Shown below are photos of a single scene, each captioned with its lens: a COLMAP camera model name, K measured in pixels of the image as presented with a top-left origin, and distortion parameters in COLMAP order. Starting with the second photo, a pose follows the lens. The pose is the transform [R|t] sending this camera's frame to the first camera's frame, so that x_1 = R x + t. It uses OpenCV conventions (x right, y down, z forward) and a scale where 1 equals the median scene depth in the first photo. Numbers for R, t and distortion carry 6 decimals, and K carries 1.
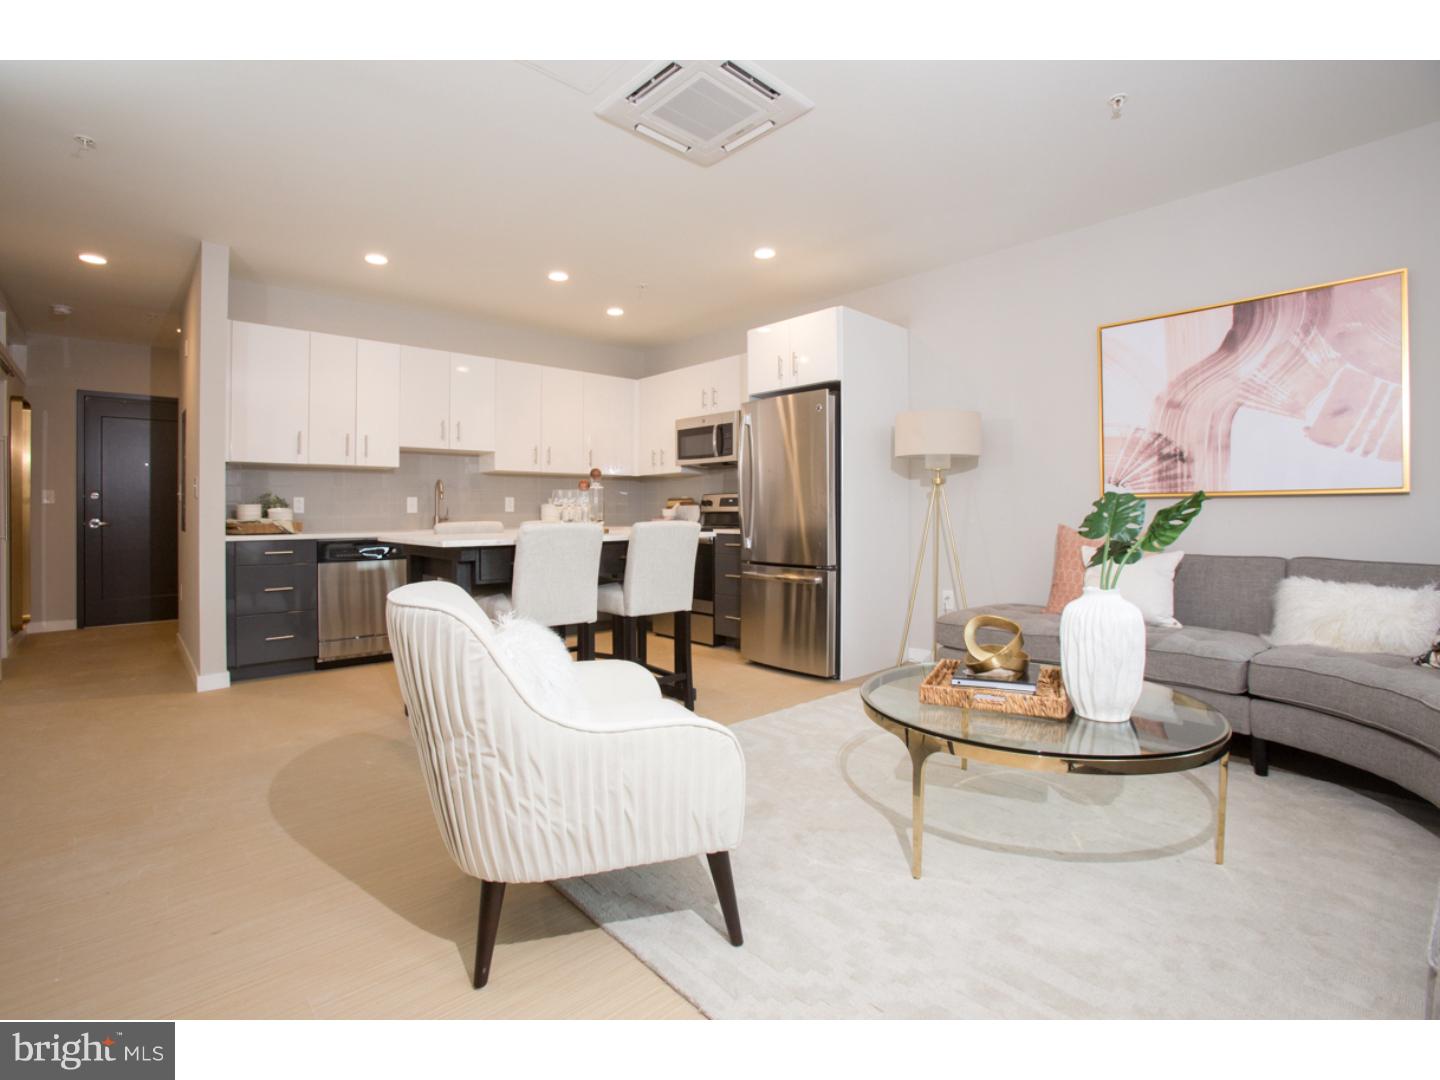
lens RADIAL K [[671.5, 0, 699.2], [0, 671.5, 501.9], [0, 0, 1]] dist [-0.012525, 0.007886]
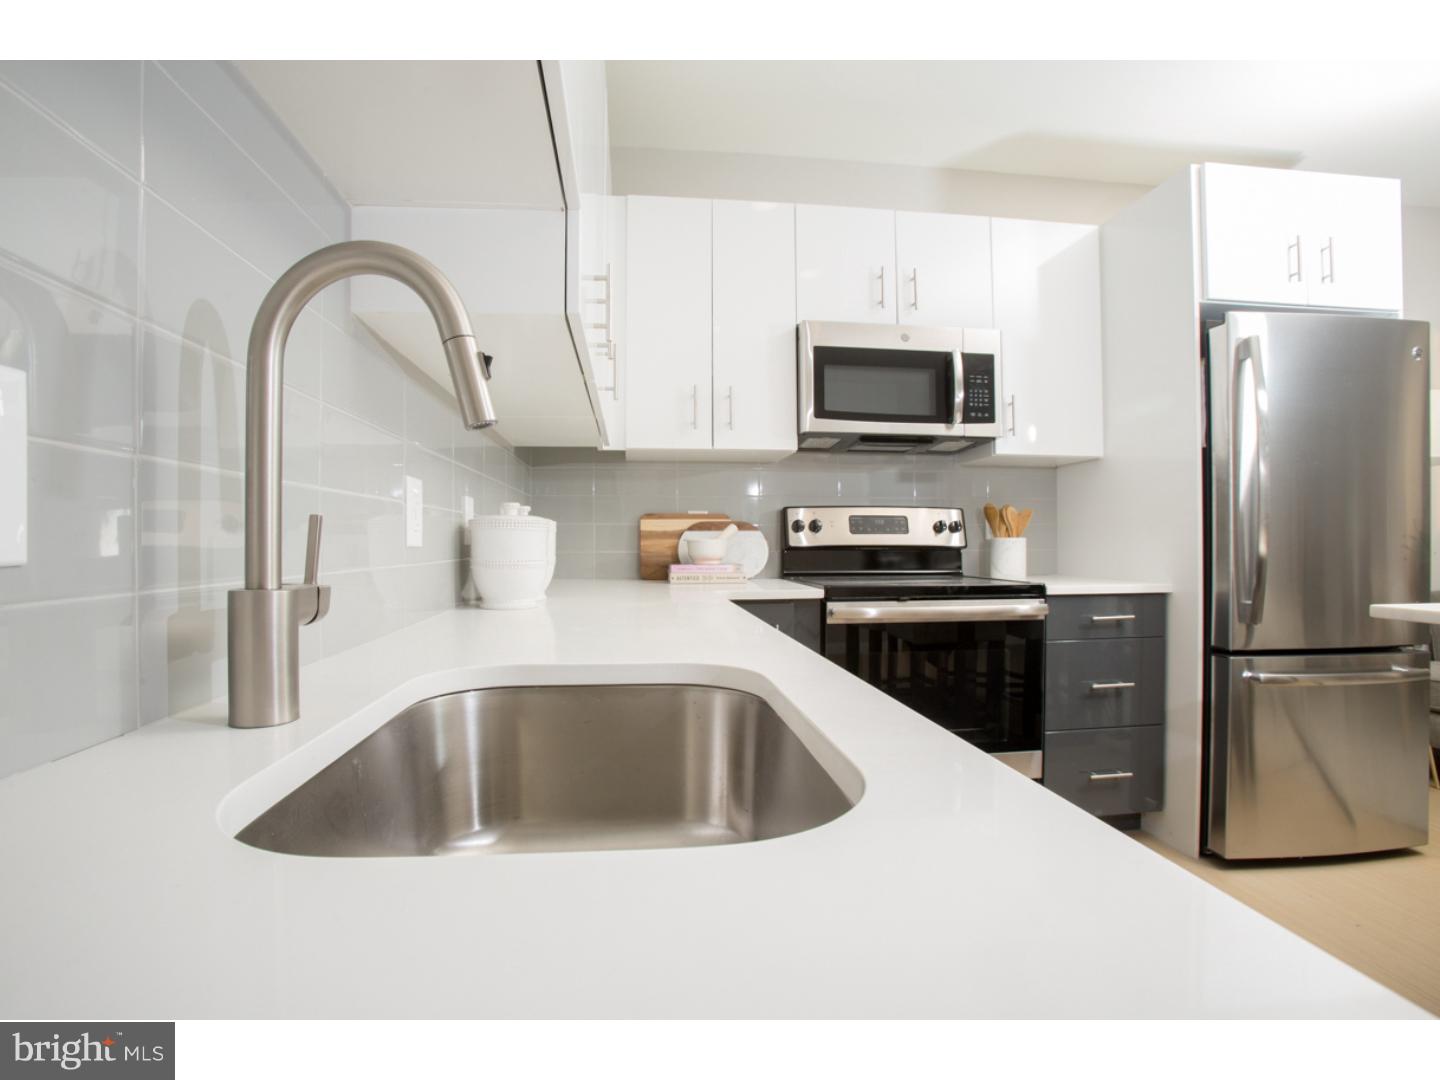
lens RADIAL K [[671.5, 0, 721.1], [0, 671.5, 538.4], [0, 0, 1]] dist [-0.012525, 0.007886]
pose [[0.554412, 0.000676, 0.832242, -0.413625], [-0.008557, 0.999951, 0.004889, 0.008442], [-0.832198, -0.009832, 0.554391, 0.843901]]
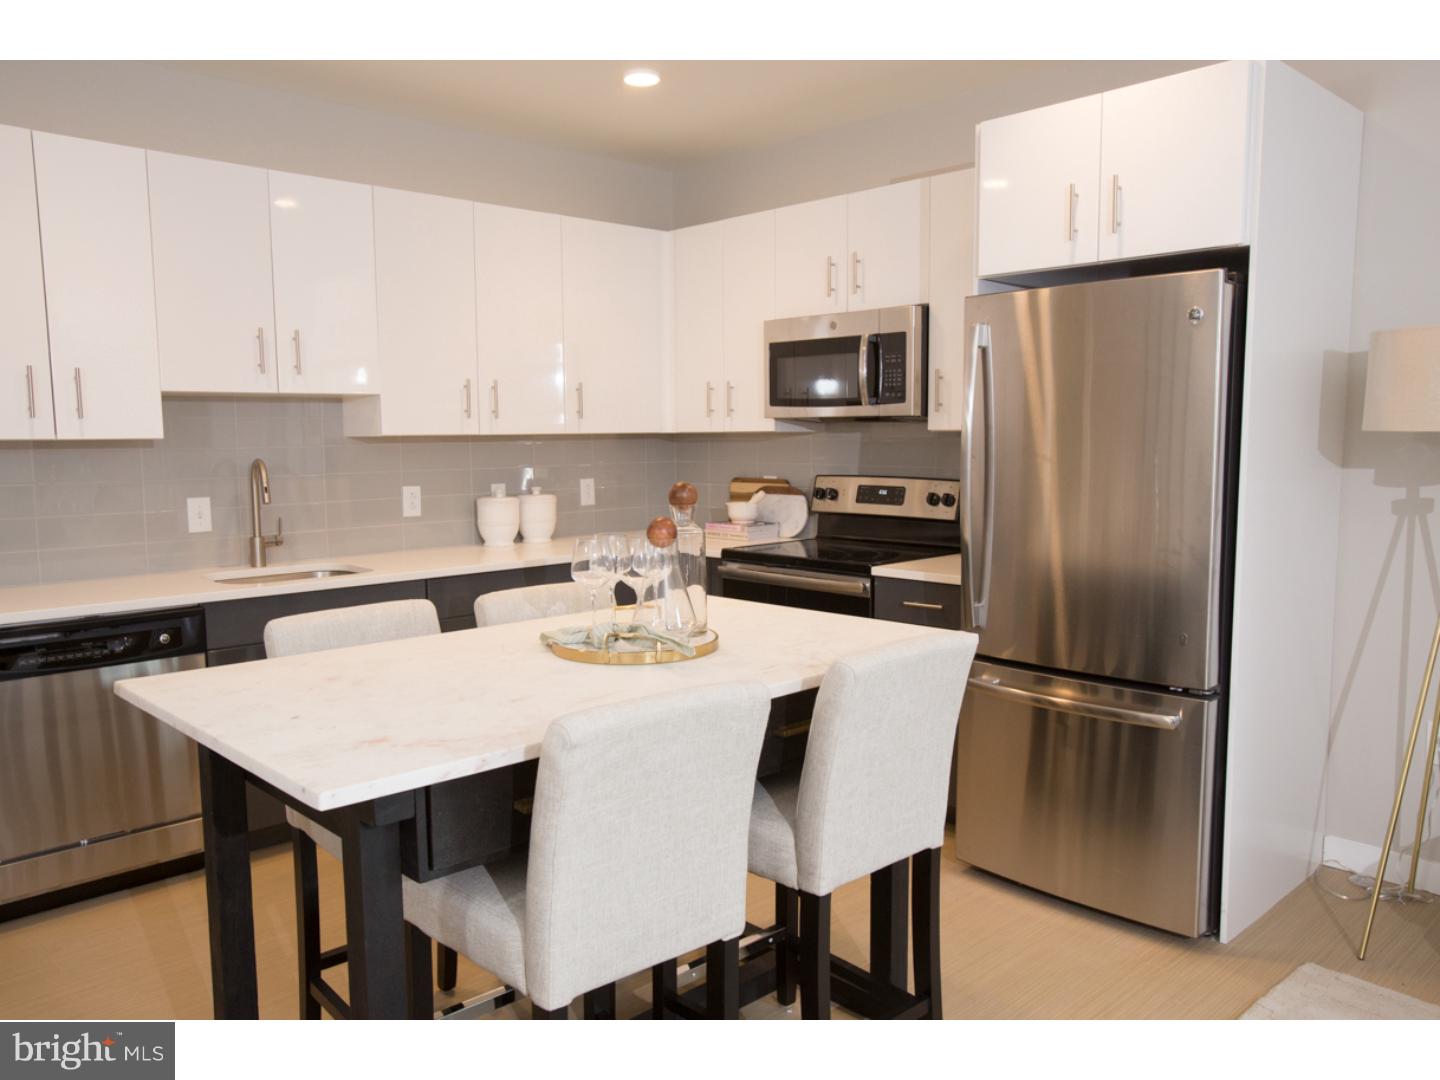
lens RADIAL K [[1081.1, 0, 731.5], [0, 1081.1, 535.9], [0, 0, 1]] dist [0.034436, 0.012240]
pose [[0.998346, -0.015912, 0.055244, -0.106230], [0.009680, 0.993740, 0.111301, -0.058872], [-0.056669, -0.110583, 0.992250, 0.237806]]
